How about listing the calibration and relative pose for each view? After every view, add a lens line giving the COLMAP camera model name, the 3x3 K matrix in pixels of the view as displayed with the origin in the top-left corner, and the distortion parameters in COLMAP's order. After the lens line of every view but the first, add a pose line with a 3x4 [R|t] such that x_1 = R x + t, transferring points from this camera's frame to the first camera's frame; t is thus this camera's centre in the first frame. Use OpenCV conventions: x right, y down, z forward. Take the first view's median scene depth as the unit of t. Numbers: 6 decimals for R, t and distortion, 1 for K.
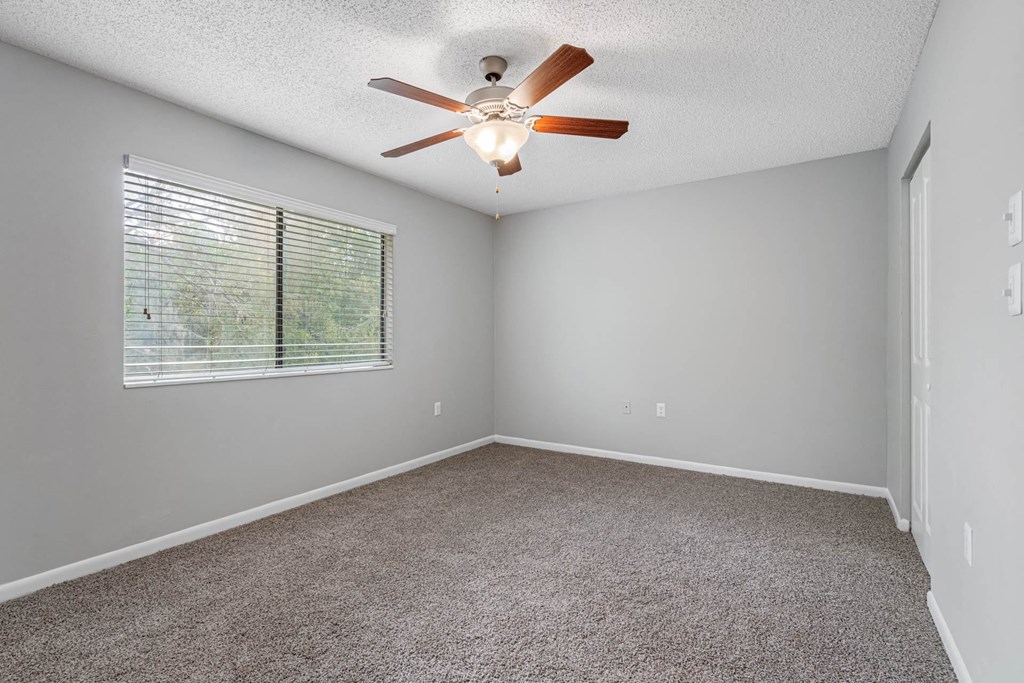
lens RADIAL K [[468.2, 0, 509.7], [0, 468.2, 345.5], [0, 0, 1]] dist [-0.000752, 0.000763]
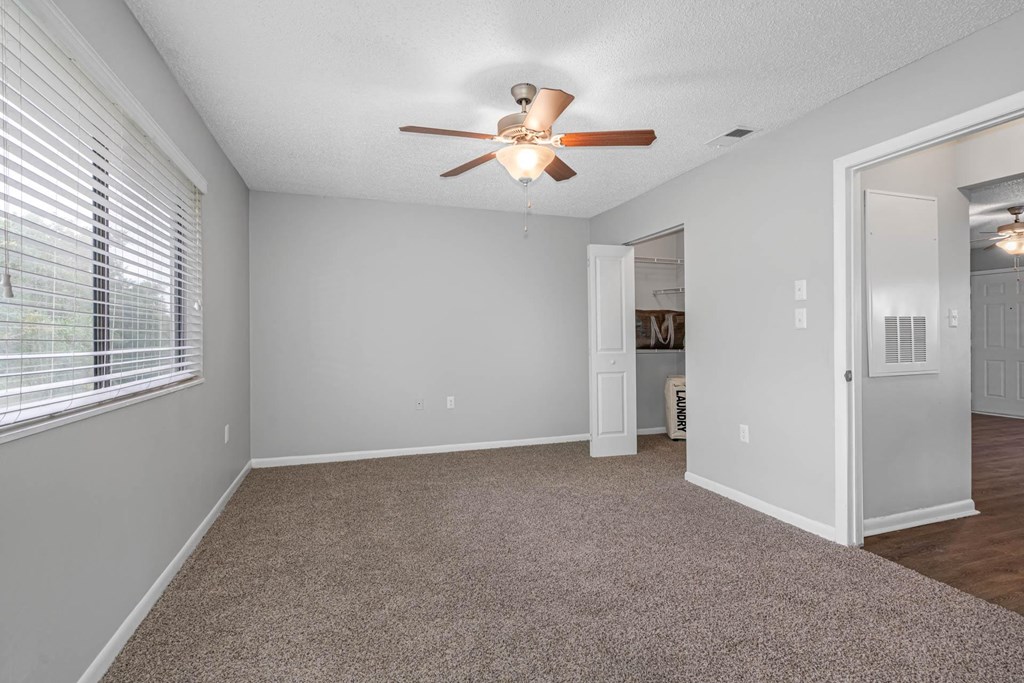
lens RADIAL K [[468.2, 0, 509.7], [0, 468.2, 345.5], [0, 0, 1]] dist [-0.000752, 0.000763]
pose [[0.613827, -0.010879, 0.789365, -0.582531], [0.015172, 0.999883, 0.001982, -0.001198], [-0.789294, 0.010760, 0.613921, 0.222832]]
